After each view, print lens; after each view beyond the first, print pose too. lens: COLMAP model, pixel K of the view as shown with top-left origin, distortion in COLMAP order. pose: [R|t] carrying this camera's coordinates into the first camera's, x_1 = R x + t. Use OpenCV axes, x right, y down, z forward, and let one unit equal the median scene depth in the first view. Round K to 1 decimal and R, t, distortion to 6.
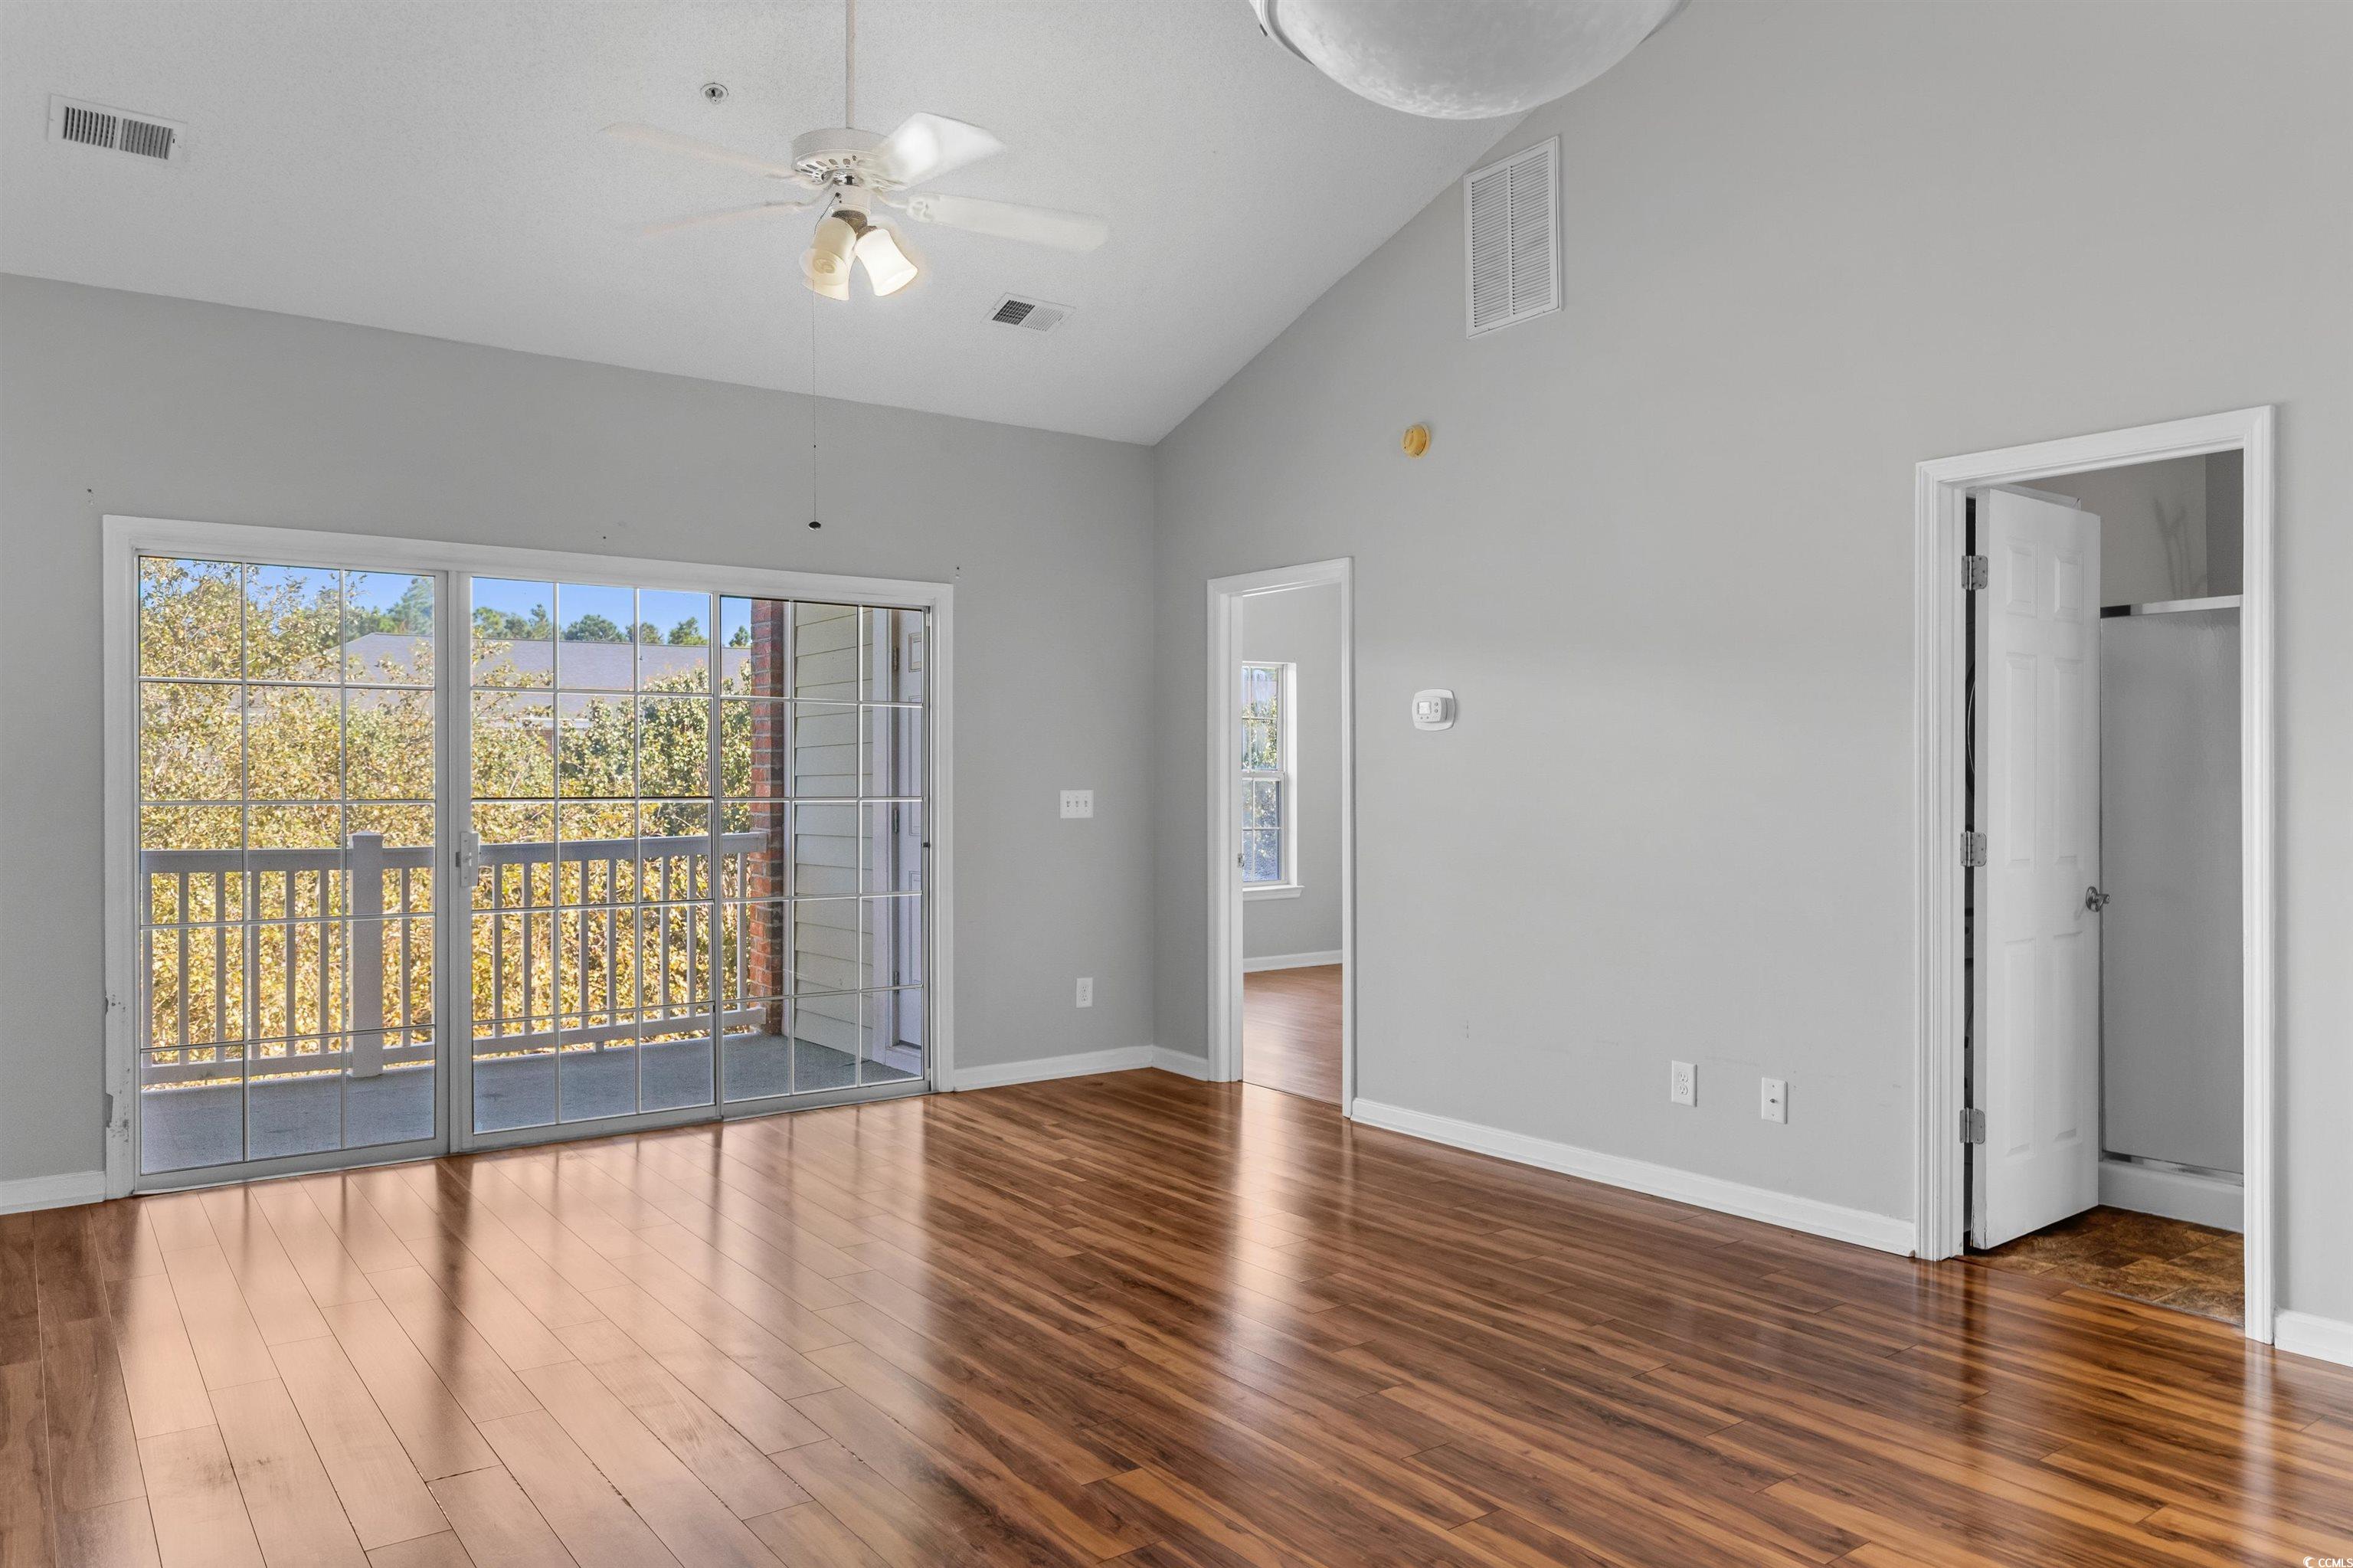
lens RADIAL K [[1611.8, 0, 1187.5], [0, 1611.8, 780.6], [0, 0, 1]] dist [-0.008238, 0.002954]
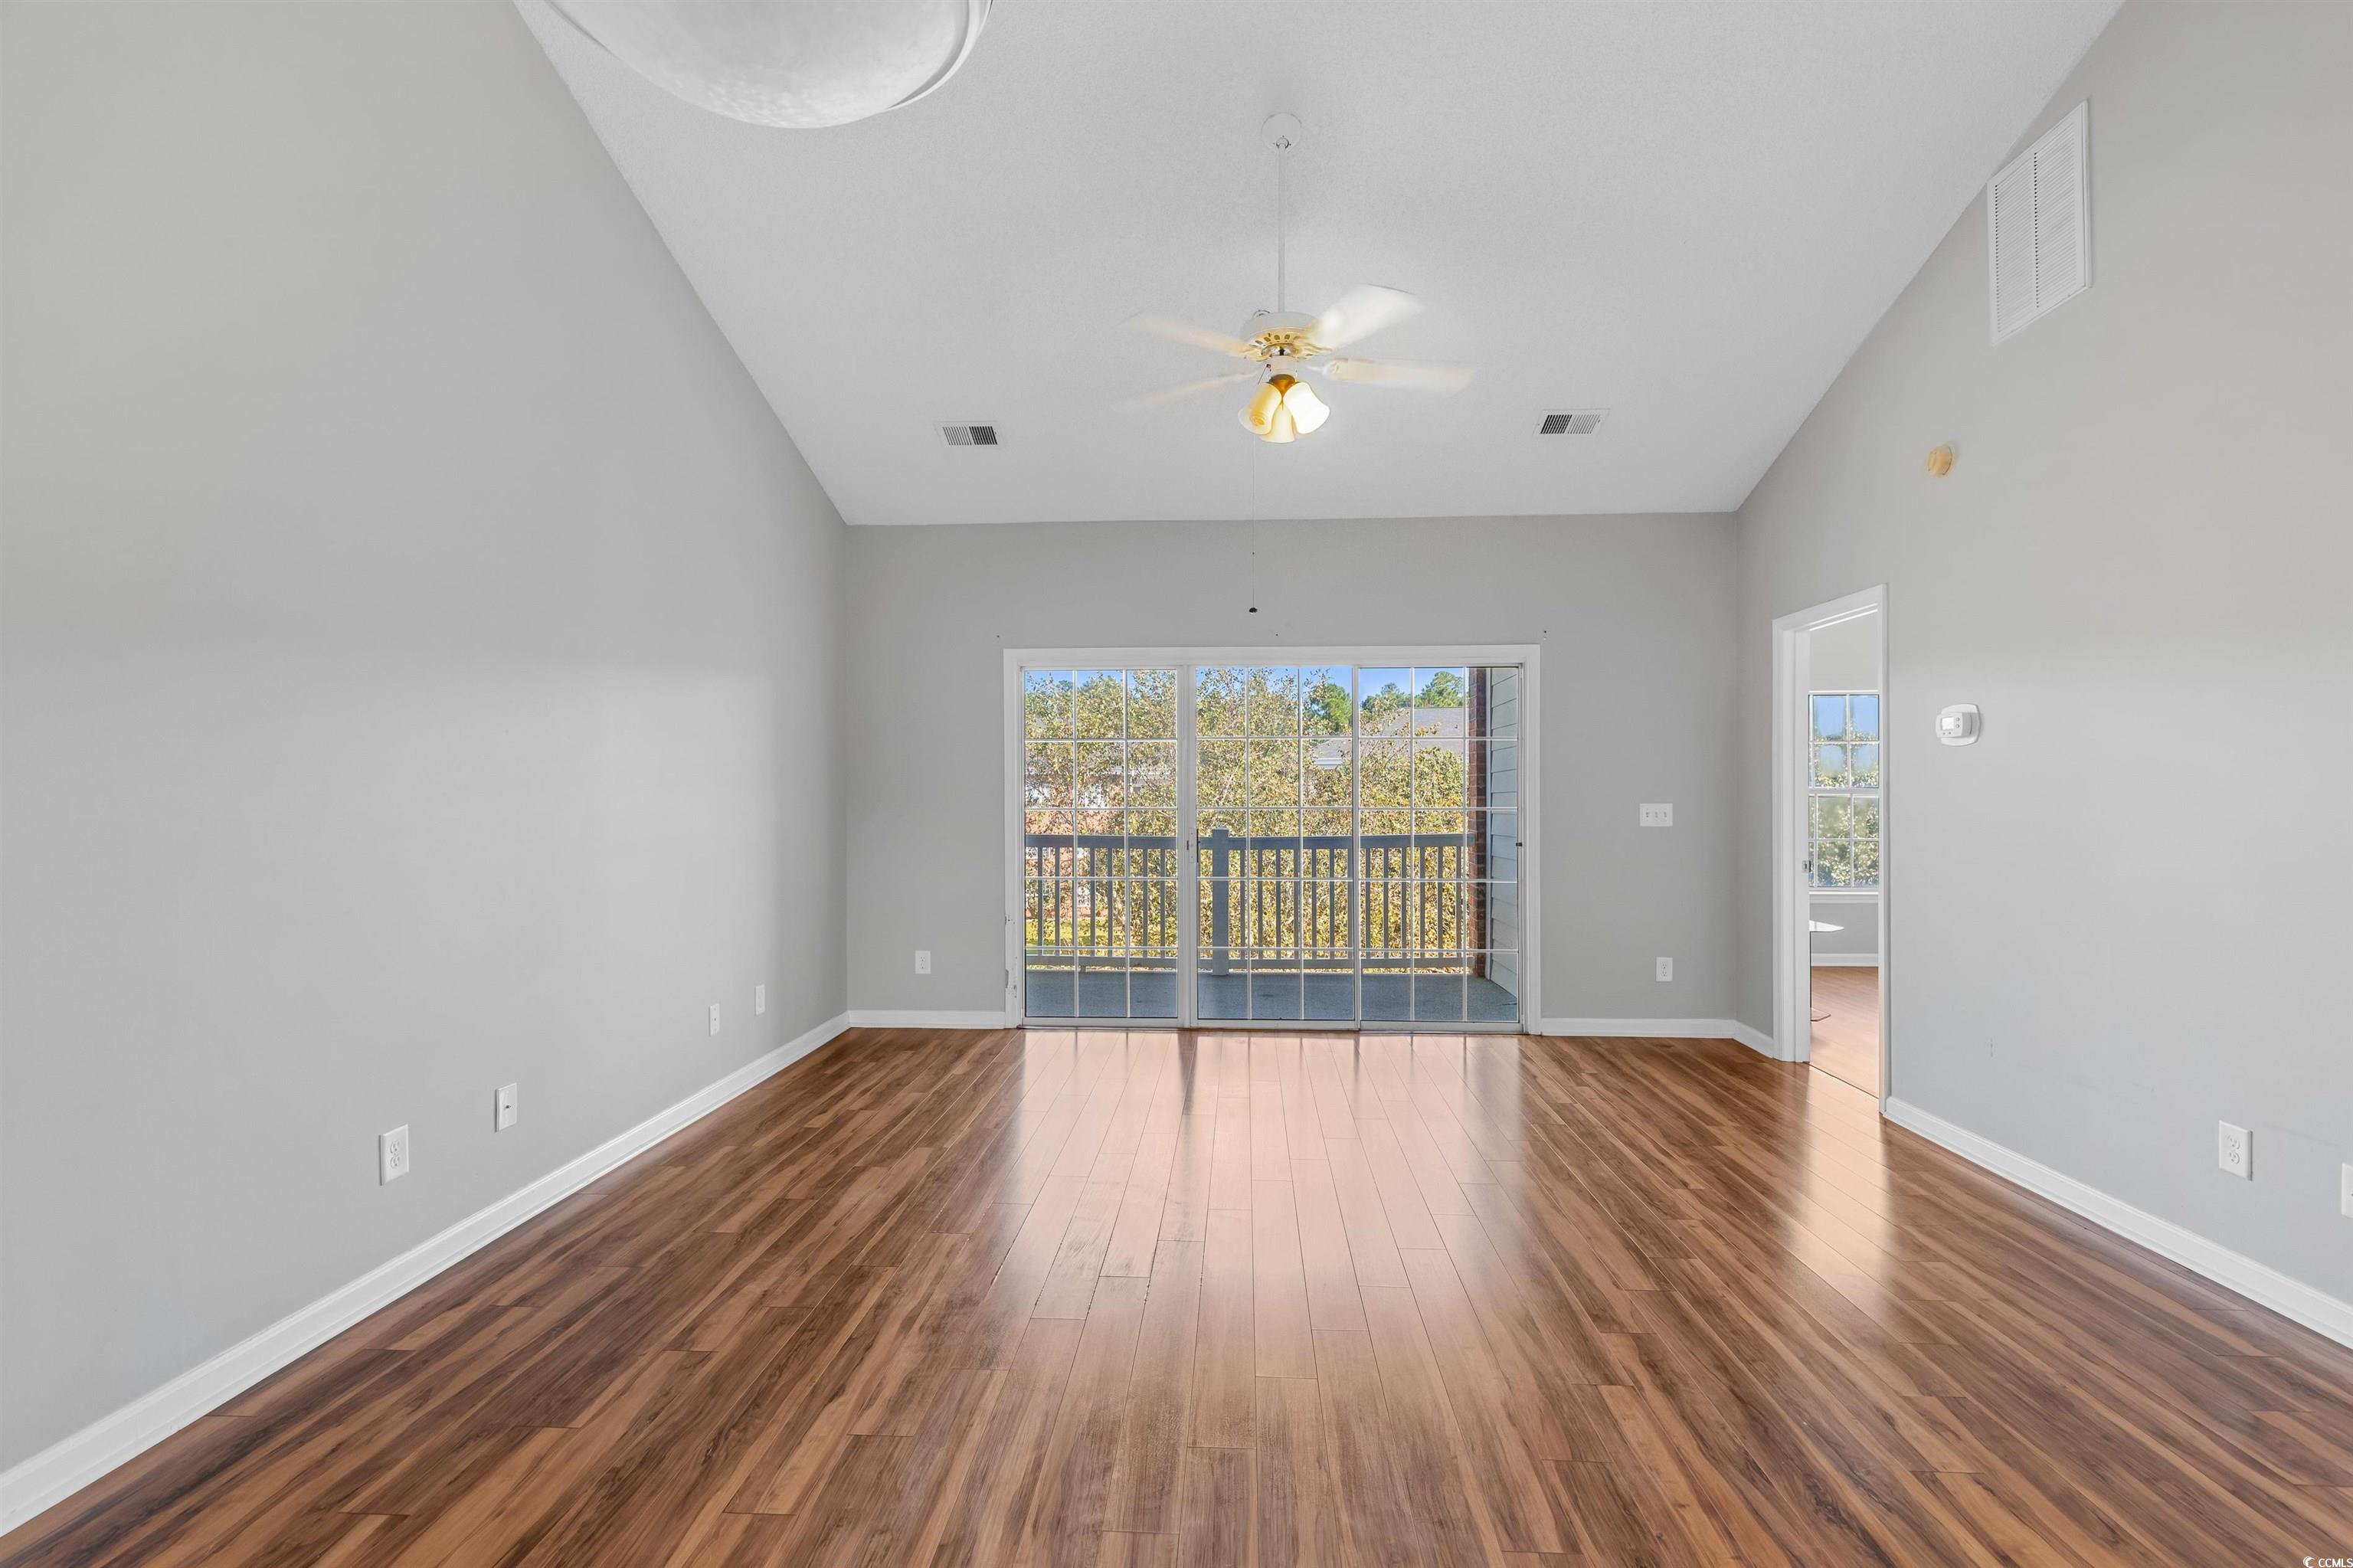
lens RADIAL K [[1062.4, 0, 1181.8], [0, 1062.4, 796.8], [0, 0, 1]] dist [0.006510, -0.000903]
pose [[0.769166, 0.000137, -0.639049, 0.224390], [0.000617, 0.999999, 0.000958, -0.000104], [0.639049, -0.001131, 0.769165, 0.192668]]
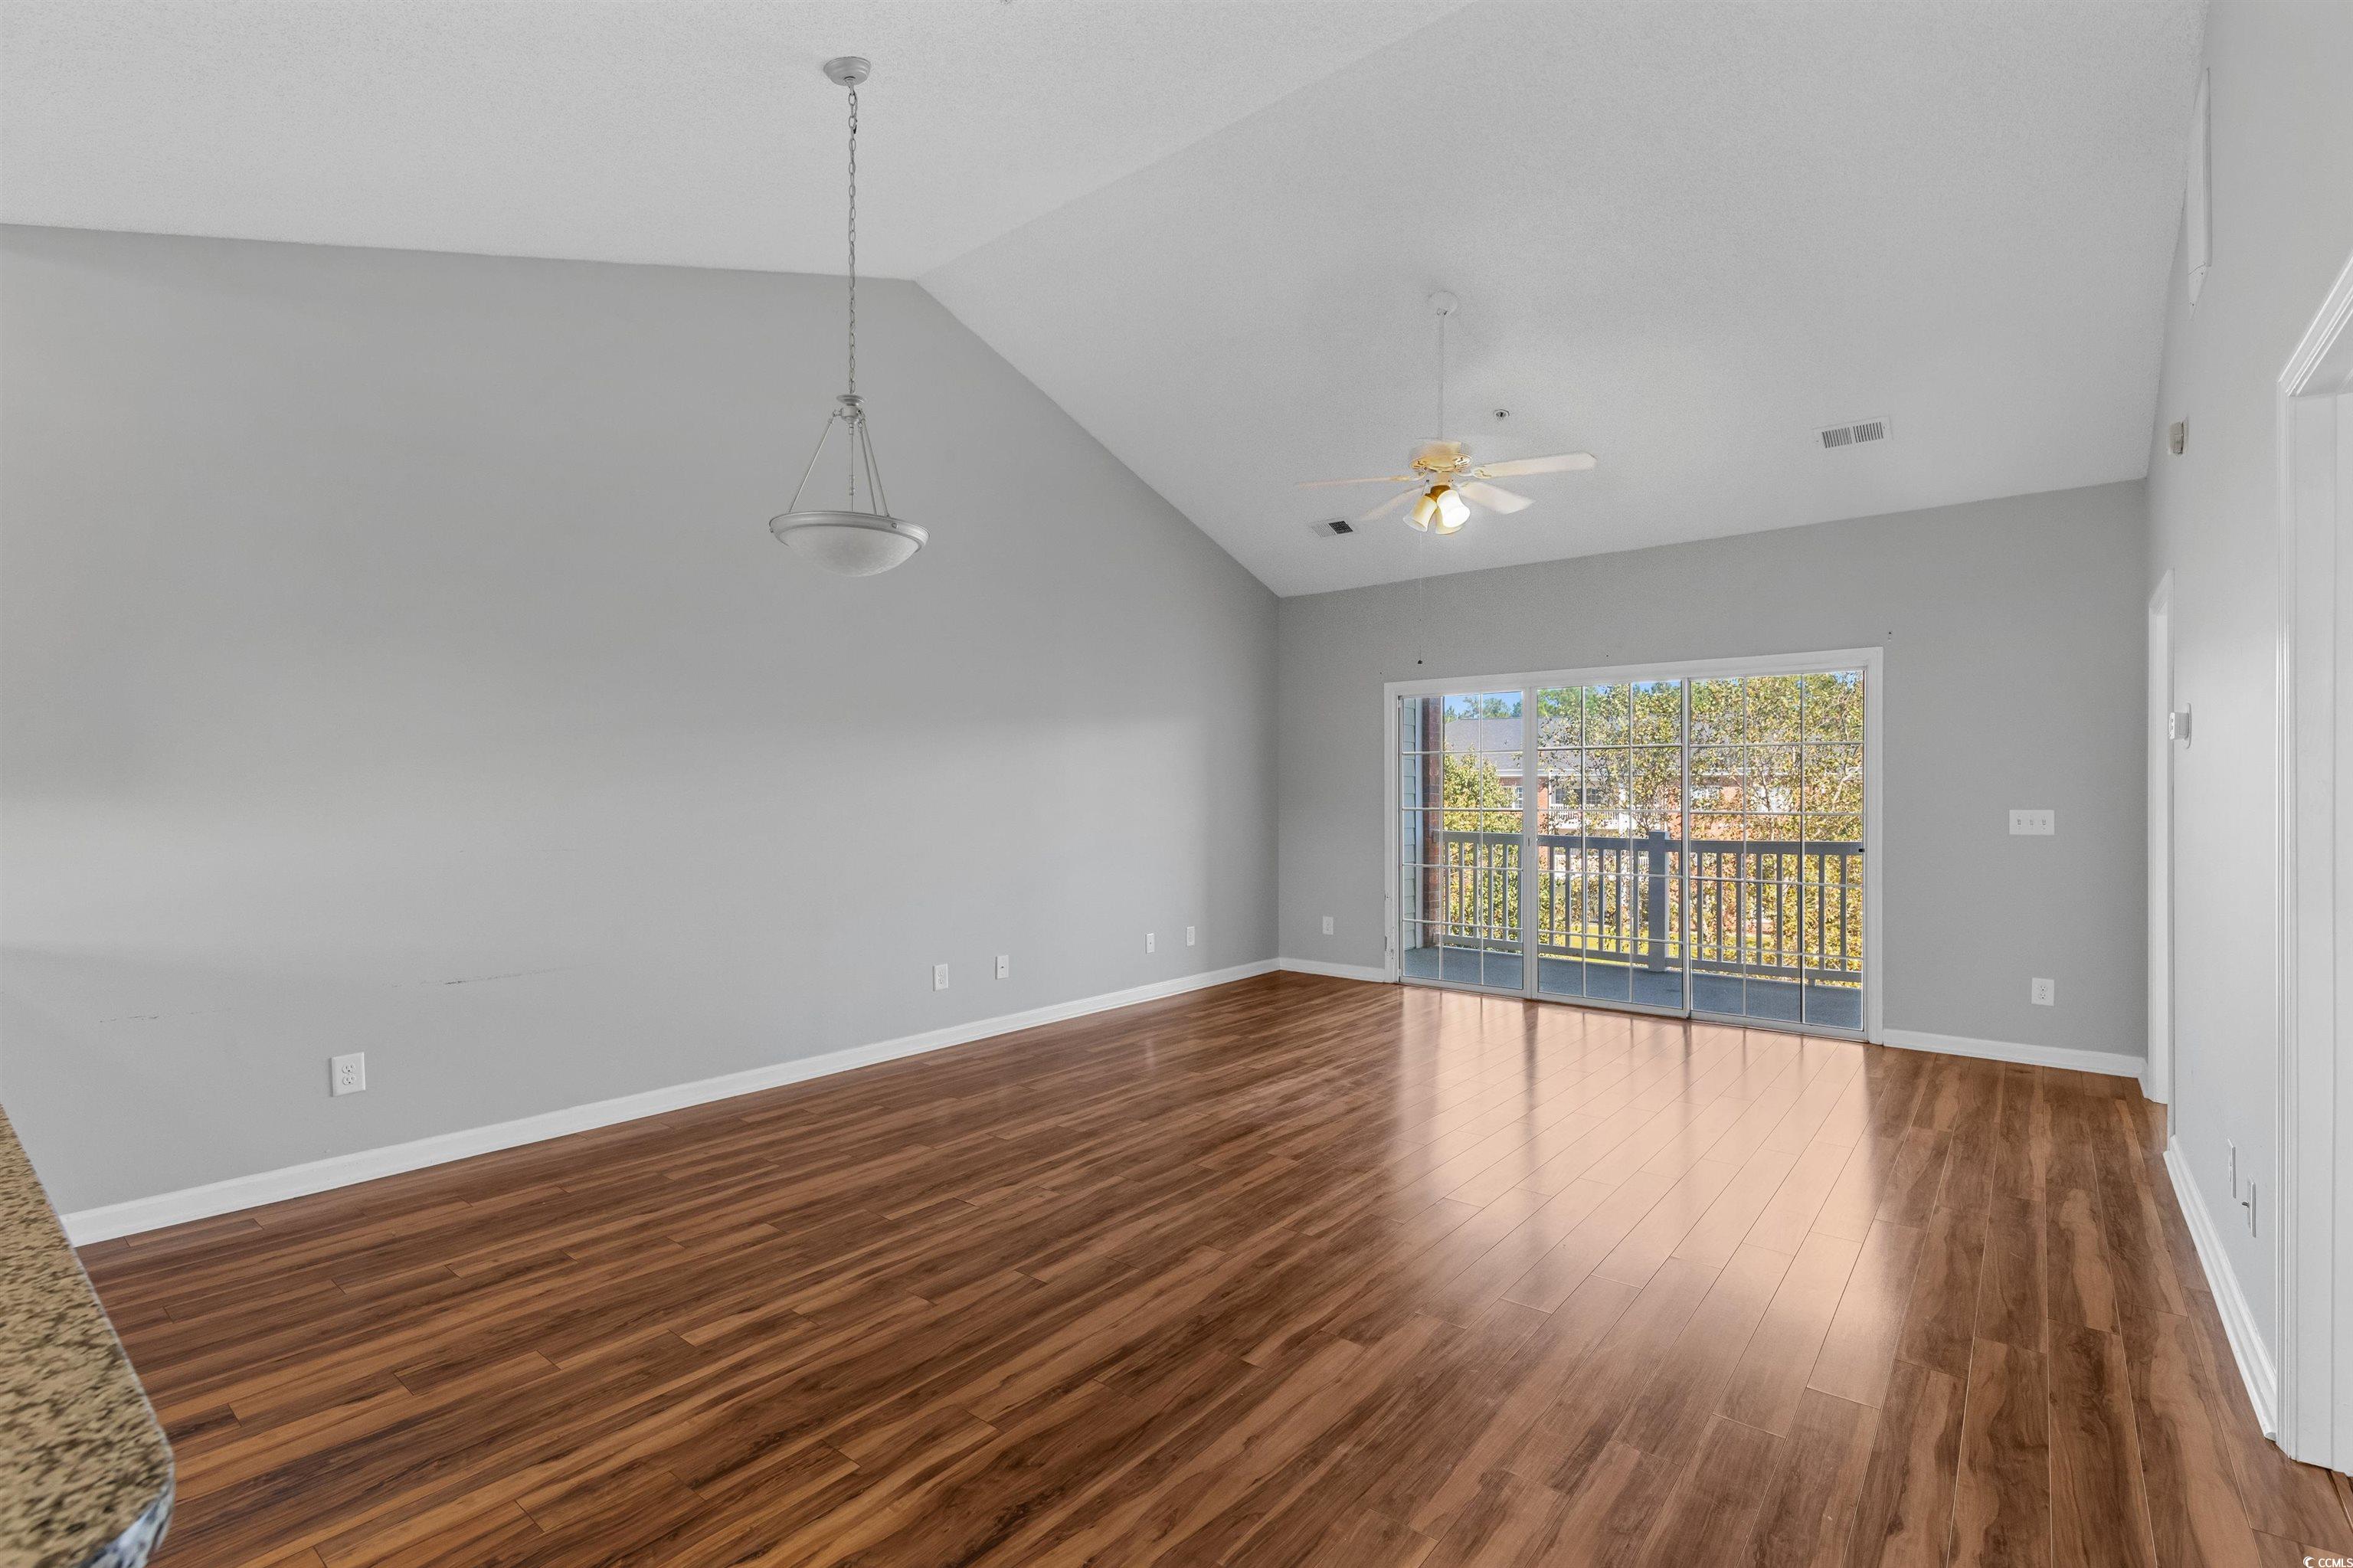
lens RADIAL K [[1057.1, 0, 1182.4], [0, 1057.1, 793.2], [0, 0, 1]] dist [0.002944, -0.000104]
pose [[0.254062, -0.002372, -0.967185, 0.652569], [-0.003469, 0.999988, -0.003364, -0.001719], [0.967182, 0.004209, 0.254051, 0.313385]]
